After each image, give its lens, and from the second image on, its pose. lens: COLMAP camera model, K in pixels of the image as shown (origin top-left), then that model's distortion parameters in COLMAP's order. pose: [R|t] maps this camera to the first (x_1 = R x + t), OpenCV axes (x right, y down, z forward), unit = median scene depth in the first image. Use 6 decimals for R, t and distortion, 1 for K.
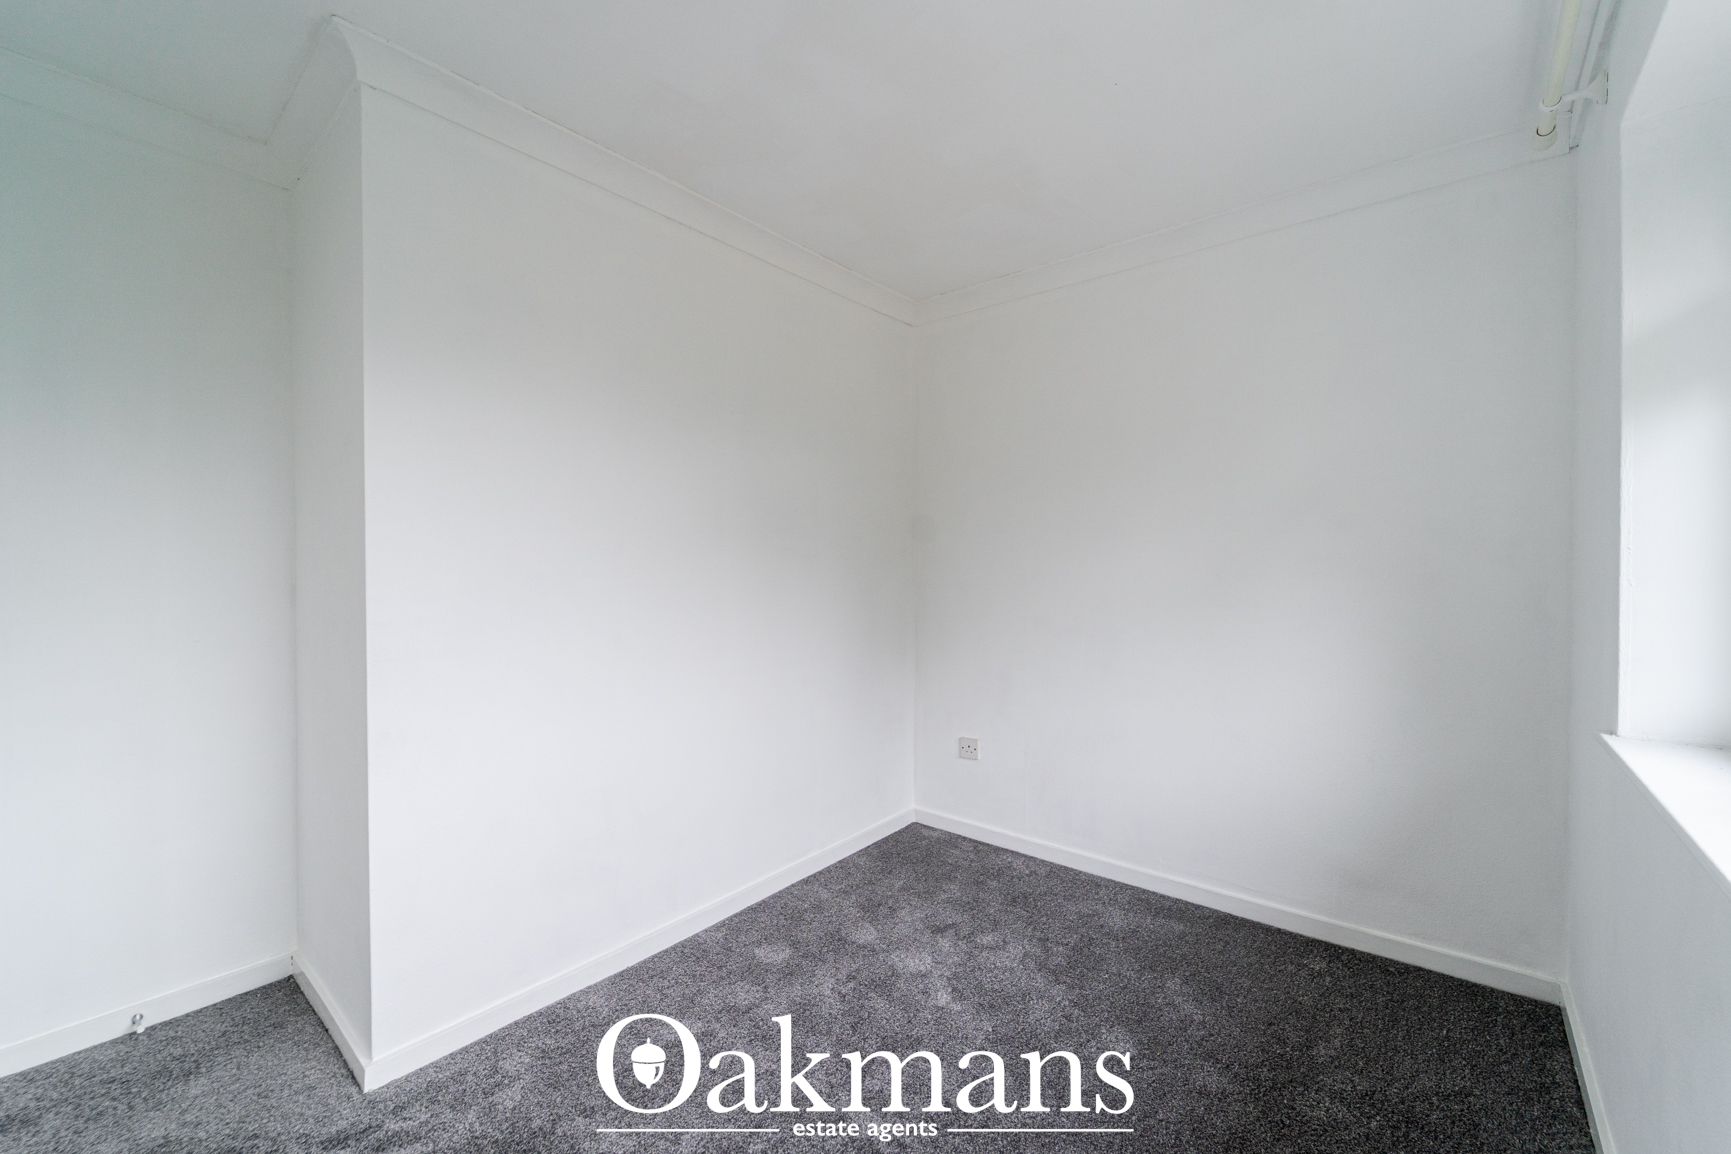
lens RADIAL K [[726.2, 0, 862.9], [0, 726.2, 569.0], [0, 0, 1]] dist [0.010865, -0.000222]
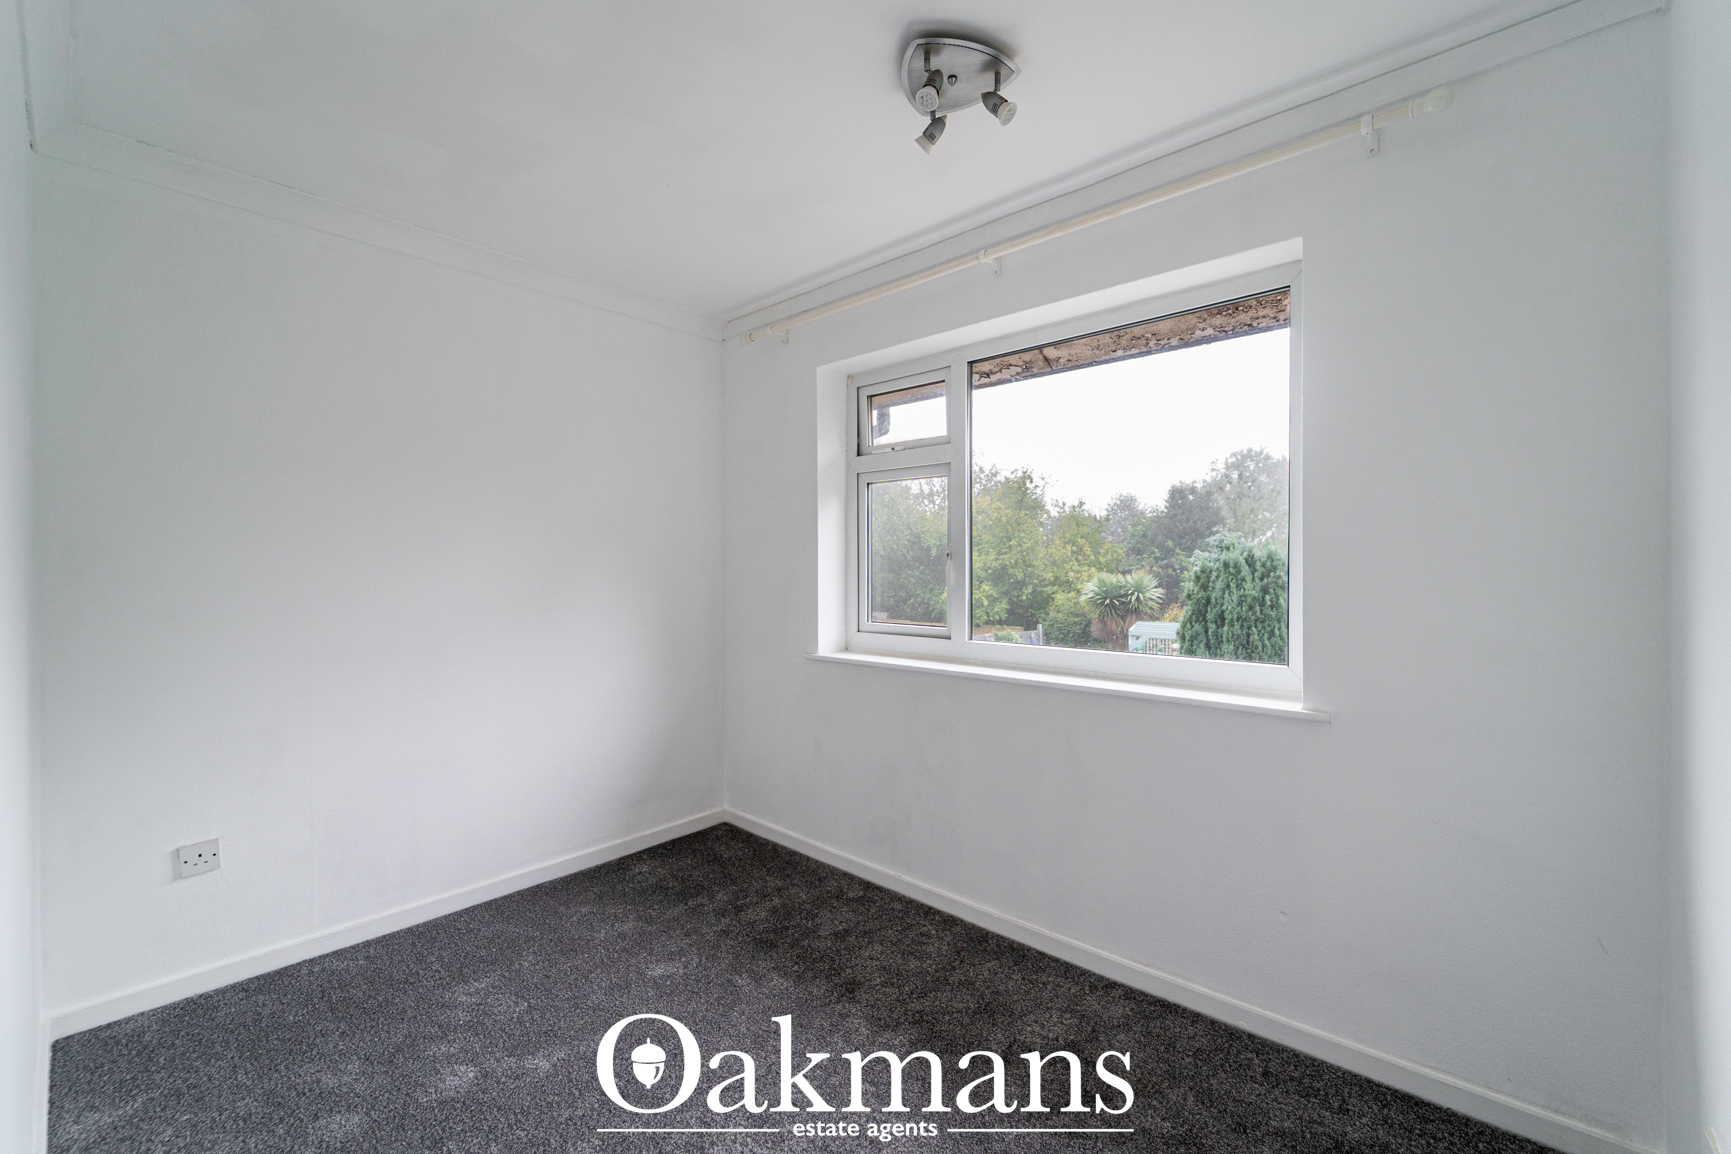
lens RADIAL K [[726.2, 0, 862.9], [0, 726.2, 569.0], [0, 0, 1]] dist [0.010865, -0.000222]
pose [[0.022166, 0.000383, 0.999754, -0.578438], [0.007257, 0.999974, -0.000544, -0.008722], [-0.999728, 0.007267, 0.022163, 0.449835]]
